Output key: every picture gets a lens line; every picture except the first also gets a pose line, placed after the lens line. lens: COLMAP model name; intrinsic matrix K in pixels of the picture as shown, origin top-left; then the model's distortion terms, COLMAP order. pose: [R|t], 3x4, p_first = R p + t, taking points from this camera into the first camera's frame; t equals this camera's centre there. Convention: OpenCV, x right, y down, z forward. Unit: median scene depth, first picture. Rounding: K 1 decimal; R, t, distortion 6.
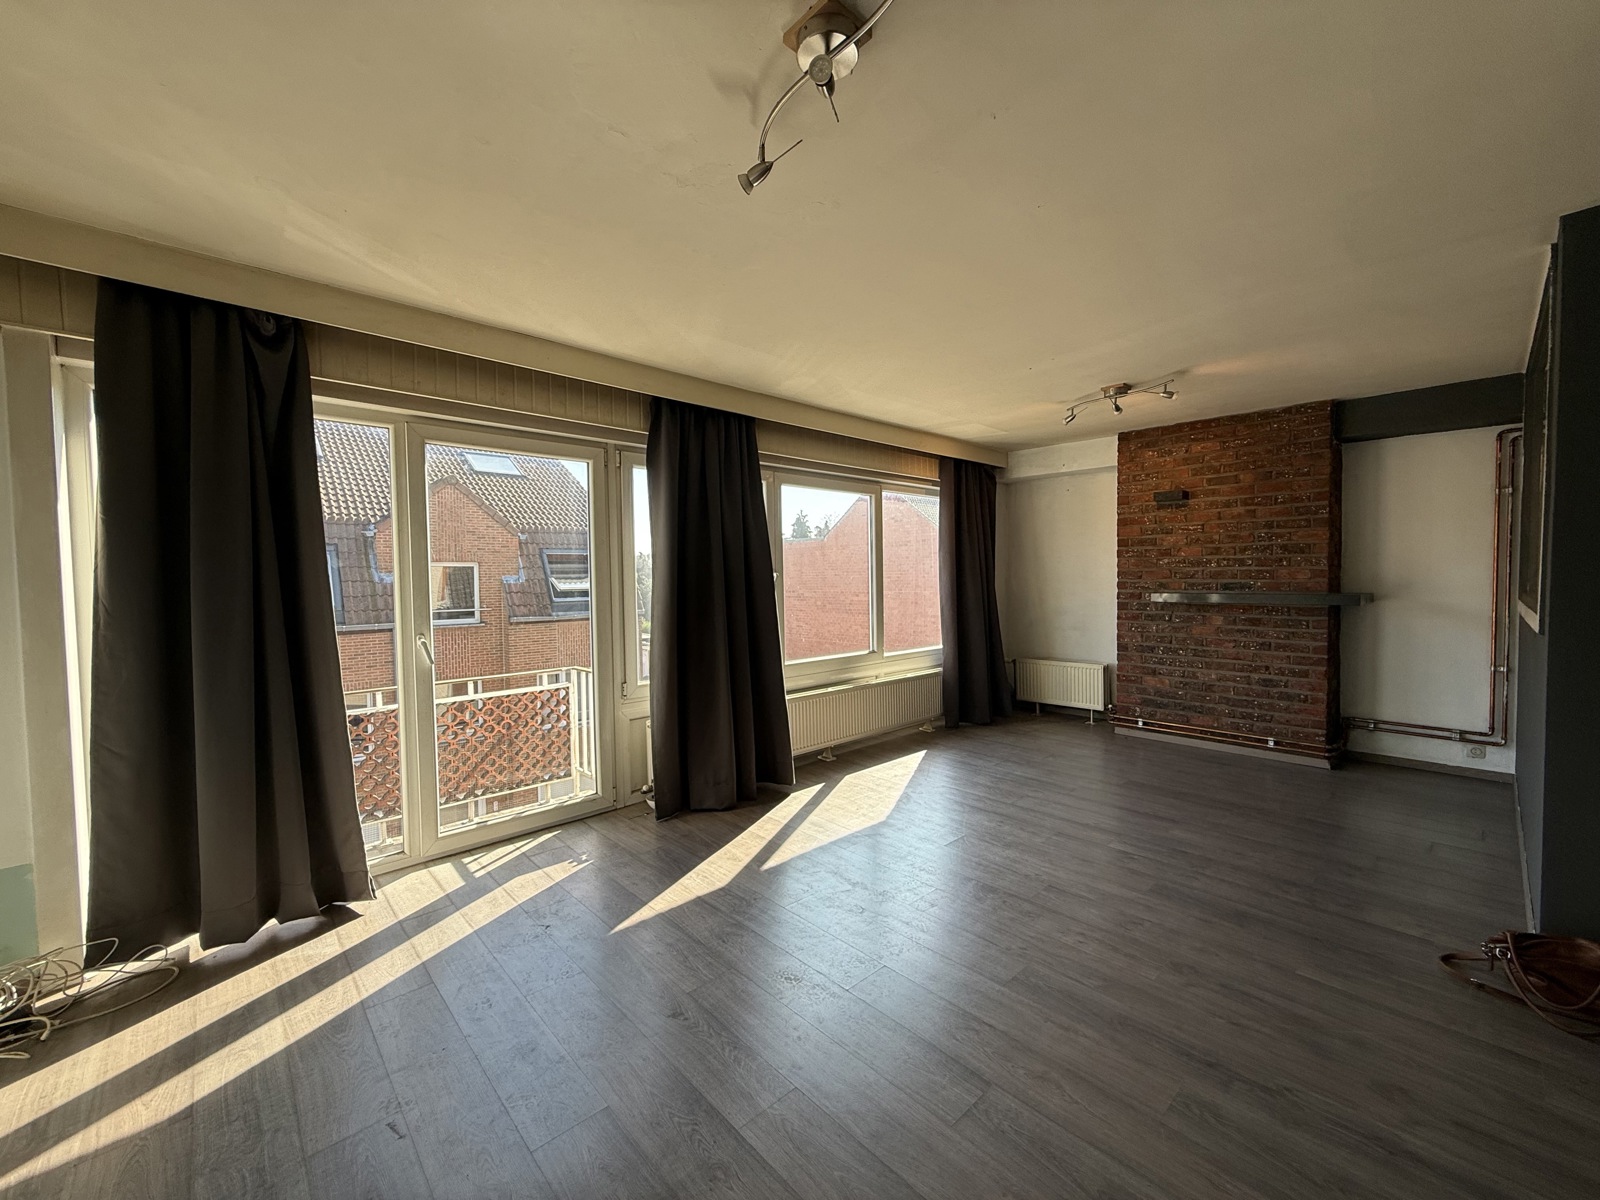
lens RADIAL K [[630.3, 0, 794.4], [0, 630.3, 600.4], [0, 0, 1]] dist [0.000452, 0.000220]
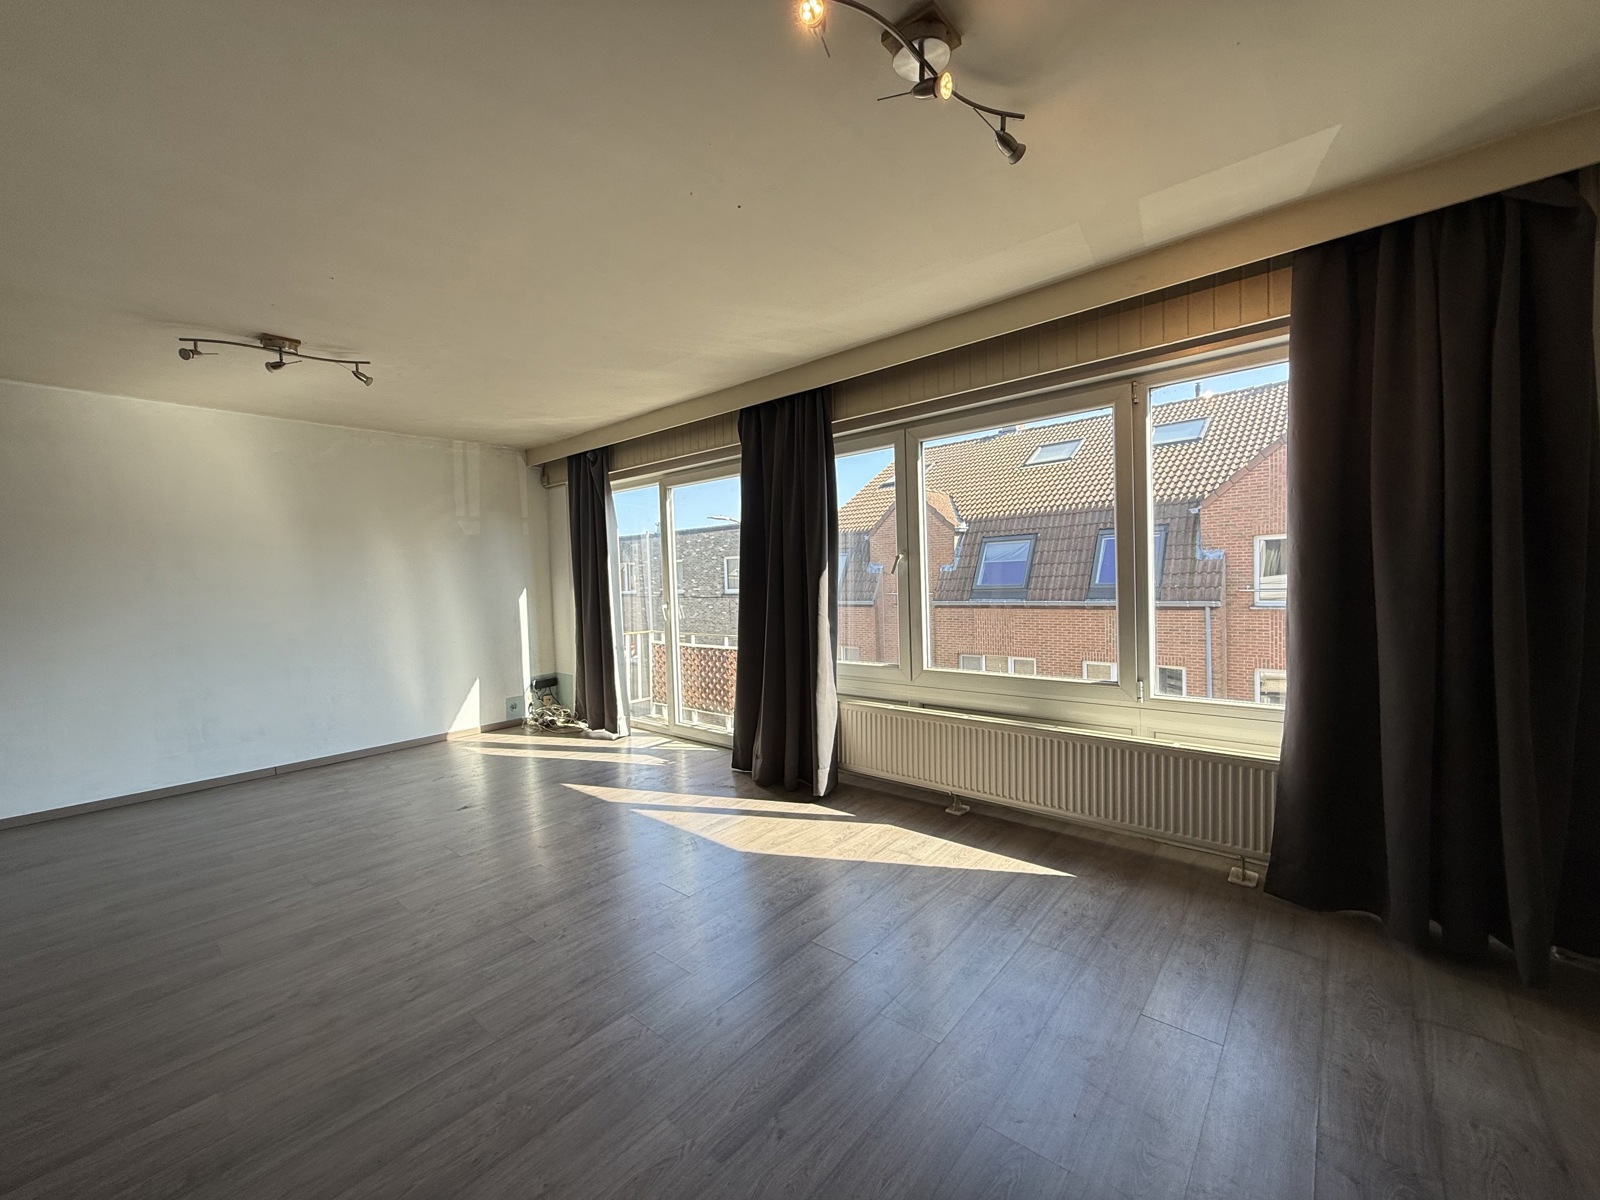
lens RADIAL K [[630.3, 0, 794.4], [0, 630.3, 600.4], [0, 0, 1]] dist [0.000452, 0.000220]
pose [[0.117214, 0.047470, -0.991972, 0.871290], [-0.005994, 0.998873, 0.047092, -0.025317], [0.993089, 0.000426, 0.117366, 0.870469]]
